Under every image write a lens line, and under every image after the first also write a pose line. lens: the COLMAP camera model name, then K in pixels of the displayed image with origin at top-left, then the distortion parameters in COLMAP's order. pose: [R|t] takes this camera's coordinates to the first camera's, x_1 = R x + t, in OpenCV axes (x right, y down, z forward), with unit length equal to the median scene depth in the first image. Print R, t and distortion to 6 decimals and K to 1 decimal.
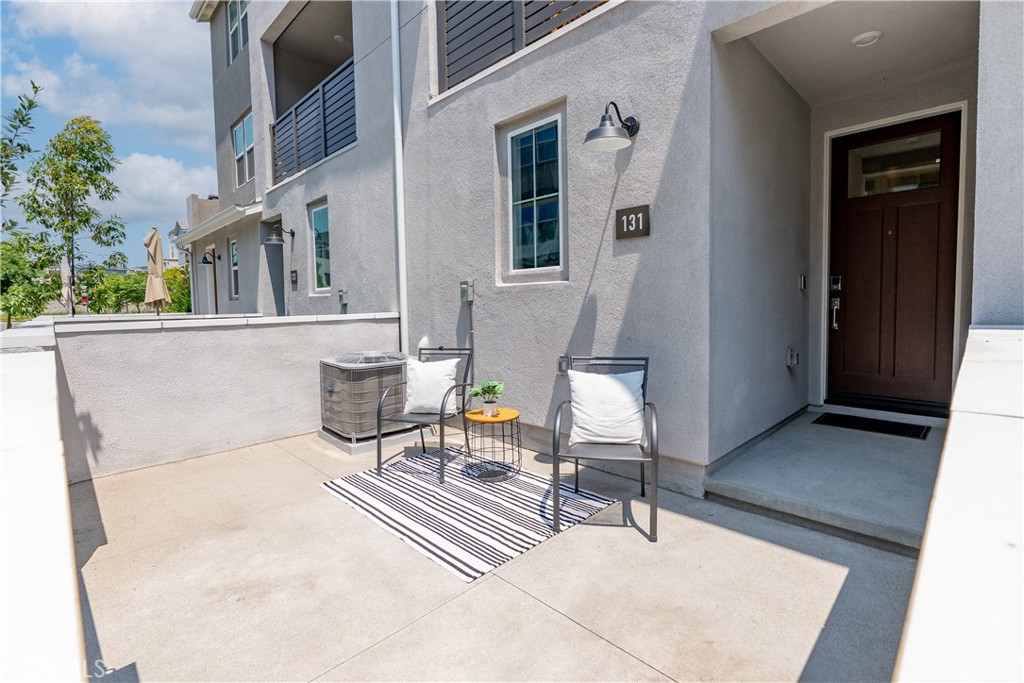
lens RADIAL K [[465.2, 0, 513.0], [0, 465.2, 329.4], [0, 0, 1]] dist [-0.000939, -0.000174]
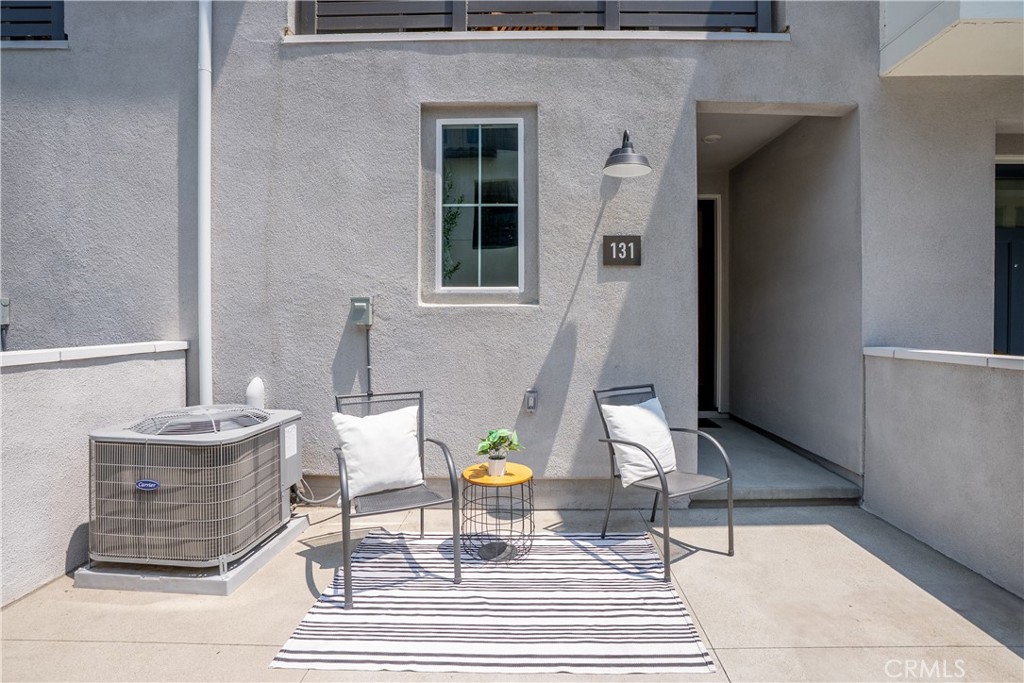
lens RADIAL K [[470.1, 0, 548.1], [0, 470.1, 335.7], [0, 0, 1]] dist [-0.058875, 0.018605]
pose [[0.710880, 0.009636, 0.703248, -0.508291], [0.028286, 0.998705, -0.042277, -0.007063], [-0.702745, 0.049946, 0.709687, 0.363051]]
